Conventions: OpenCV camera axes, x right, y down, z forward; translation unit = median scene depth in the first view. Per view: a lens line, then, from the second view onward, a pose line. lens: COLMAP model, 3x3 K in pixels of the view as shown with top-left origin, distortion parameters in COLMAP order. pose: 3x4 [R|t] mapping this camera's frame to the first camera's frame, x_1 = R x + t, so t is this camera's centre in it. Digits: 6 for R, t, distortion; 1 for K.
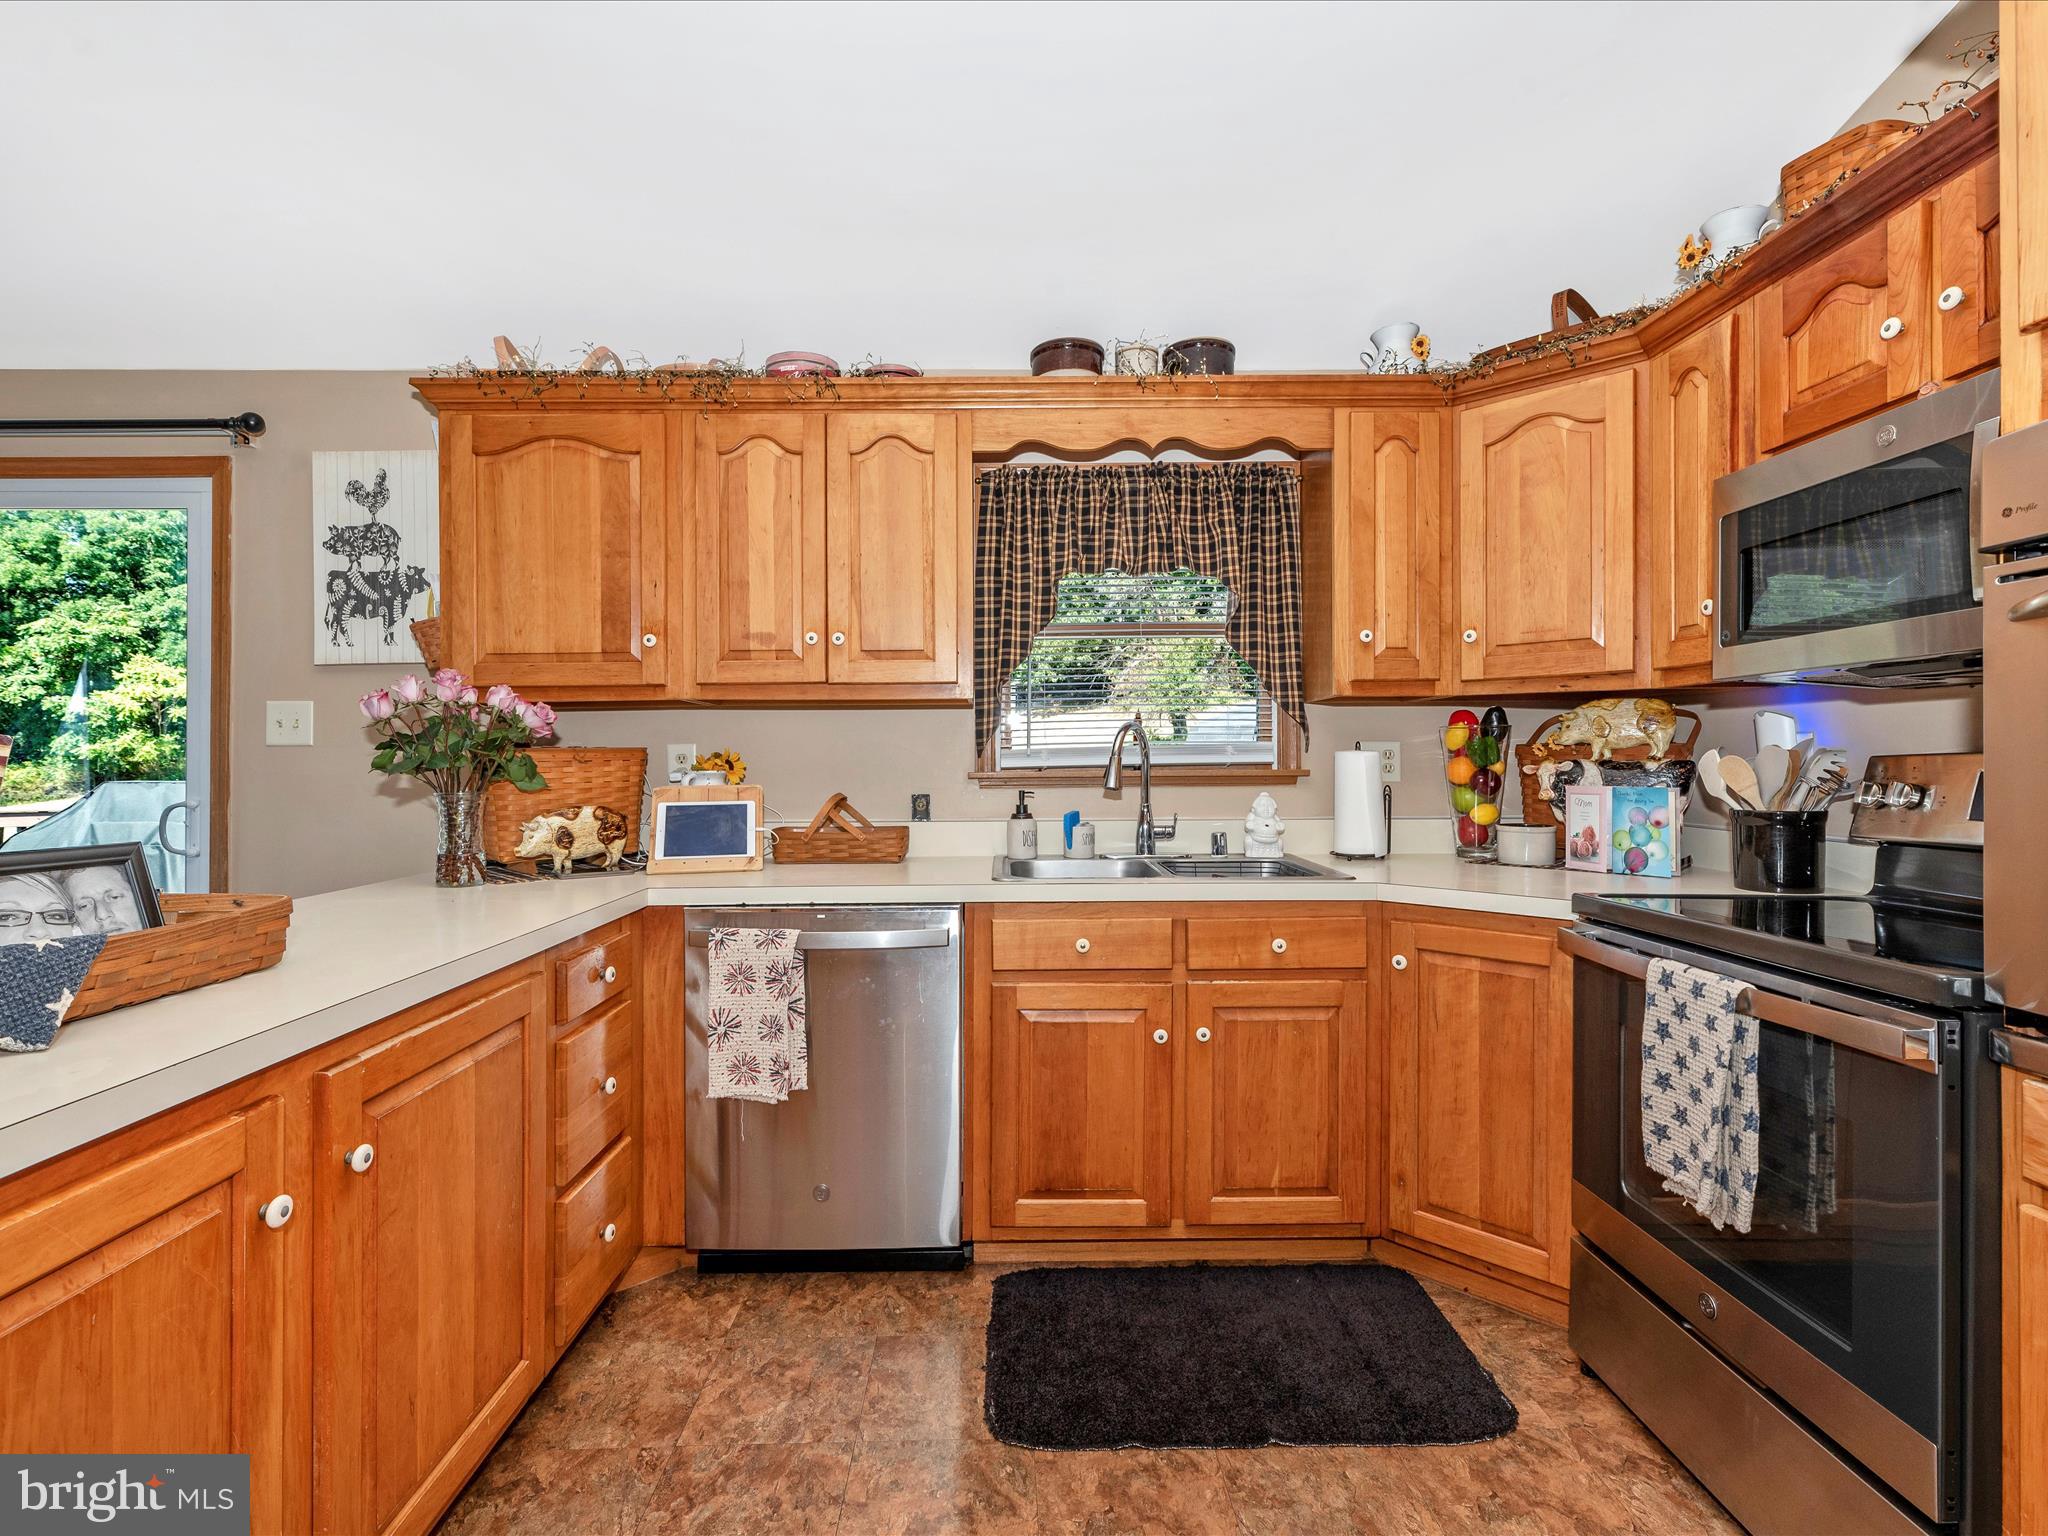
lens RADIAL K [[953.7, 0, 974.2], [0, 953.7, 748.2], [0, 0, 1]] dist [-0.001258, -0.002604]
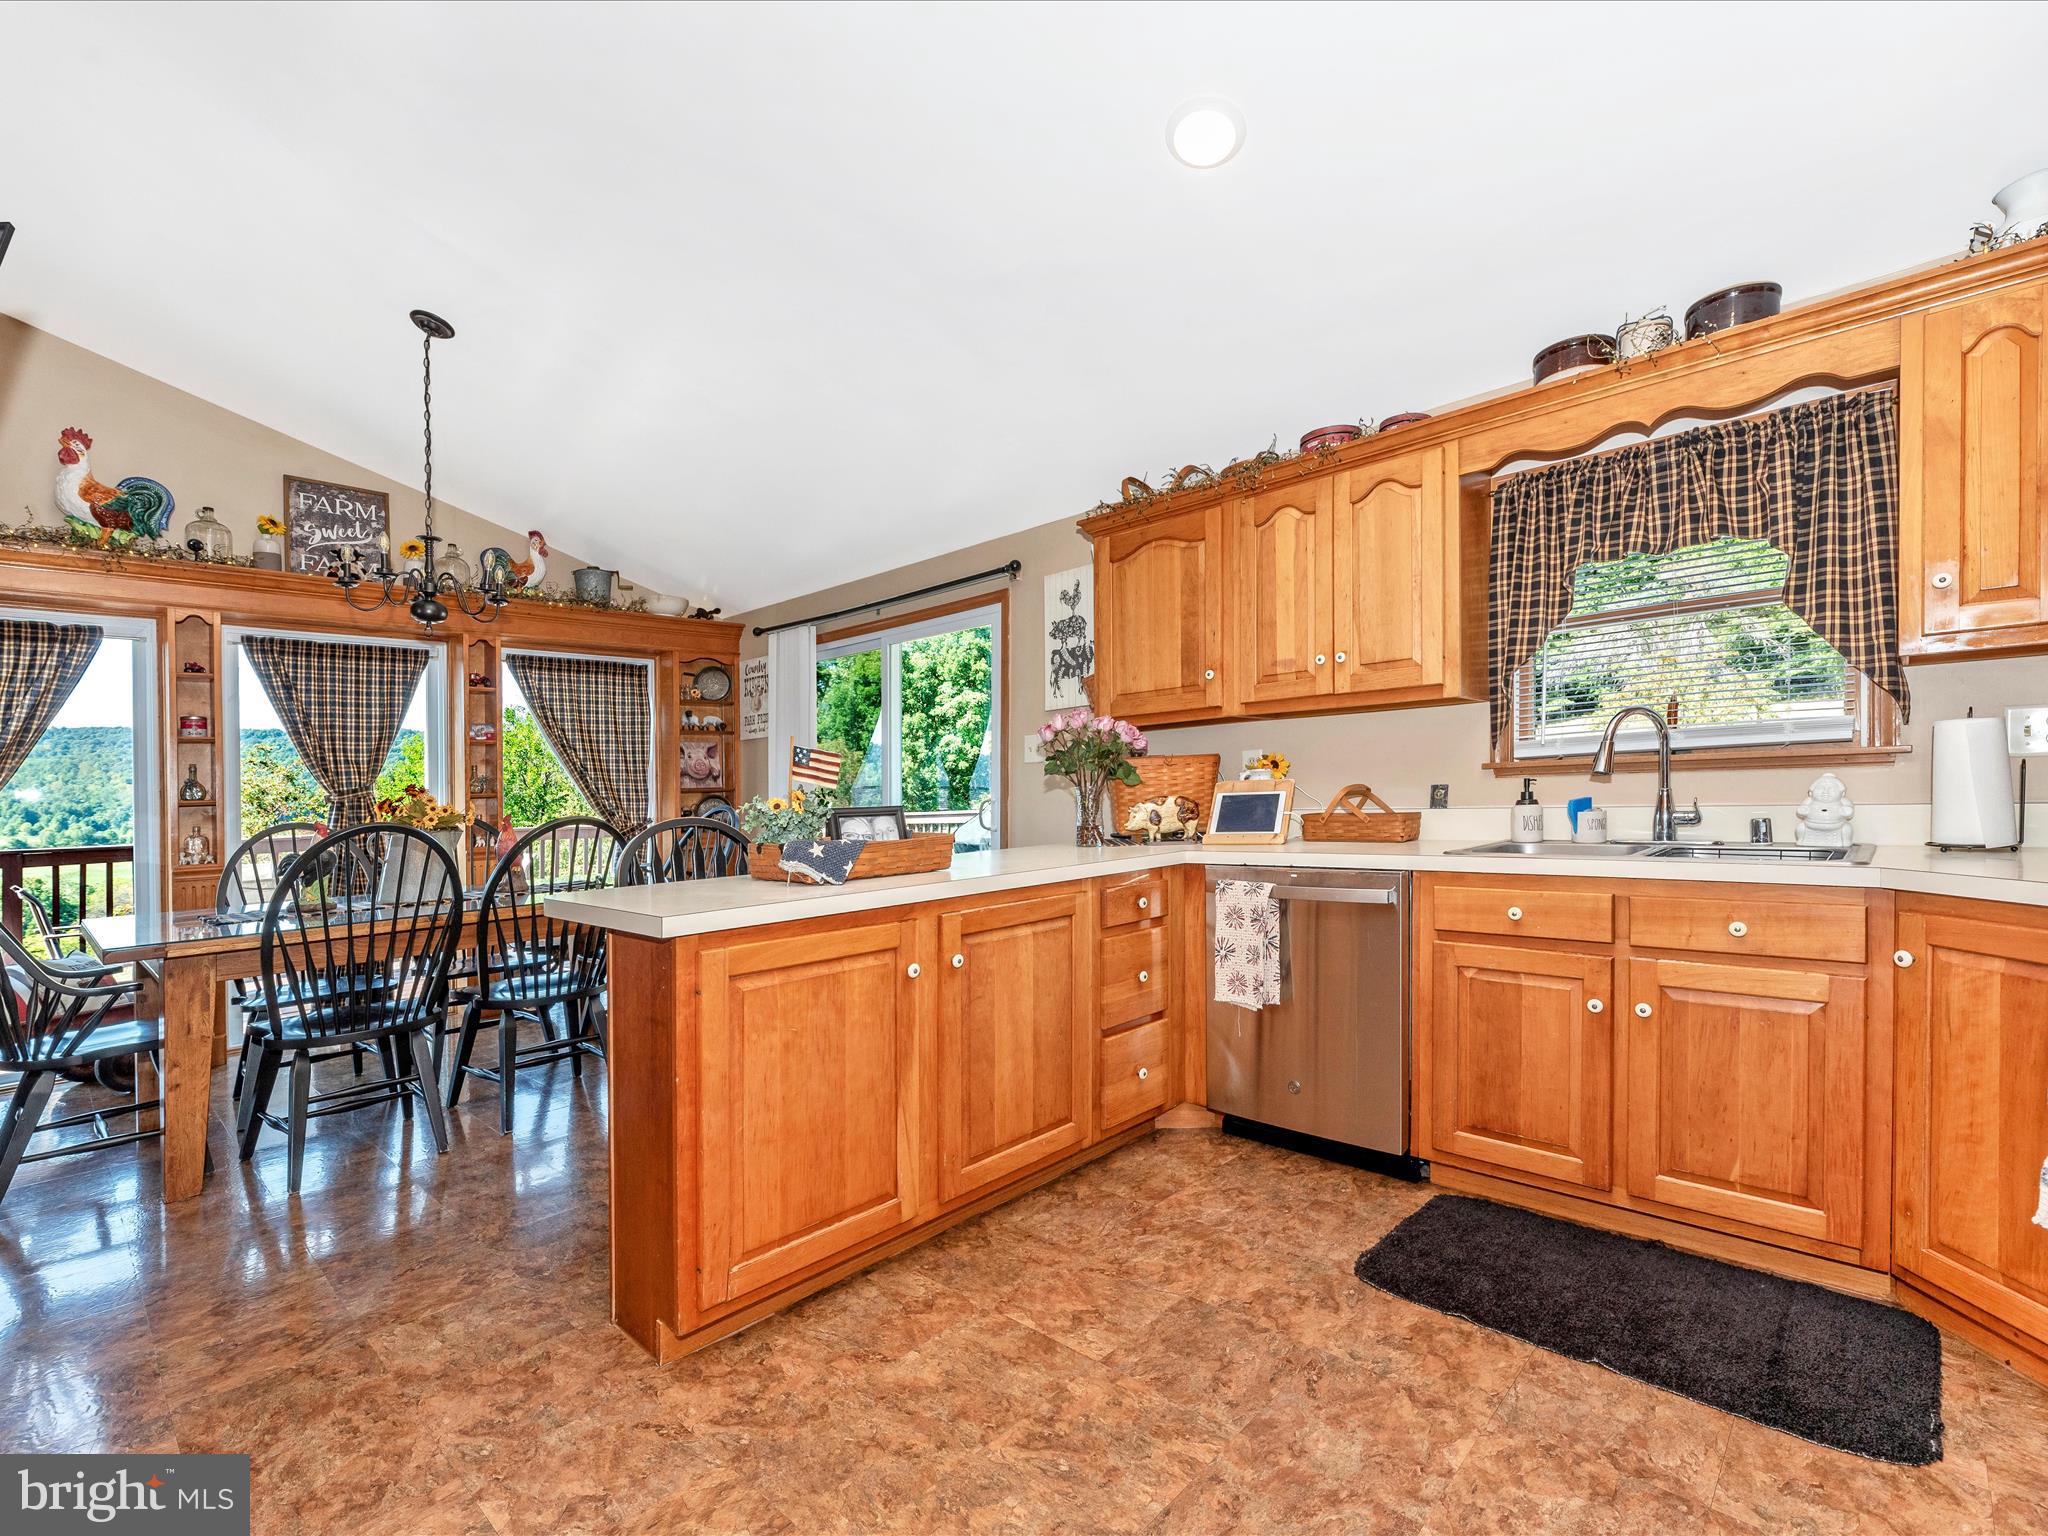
lens RADIAL K [[924.1, 0, 1035.3], [0, 924.1, 748.7], [0, 0, 1]] dist [-0.004730, -0.001480]
pose [[0.717915, -0.048018, -0.694473, 0.387179], [0.033172, 0.998845, -0.034772, 0.030119], [0.695340, 0.001926, 0.718678, -0.122799]]
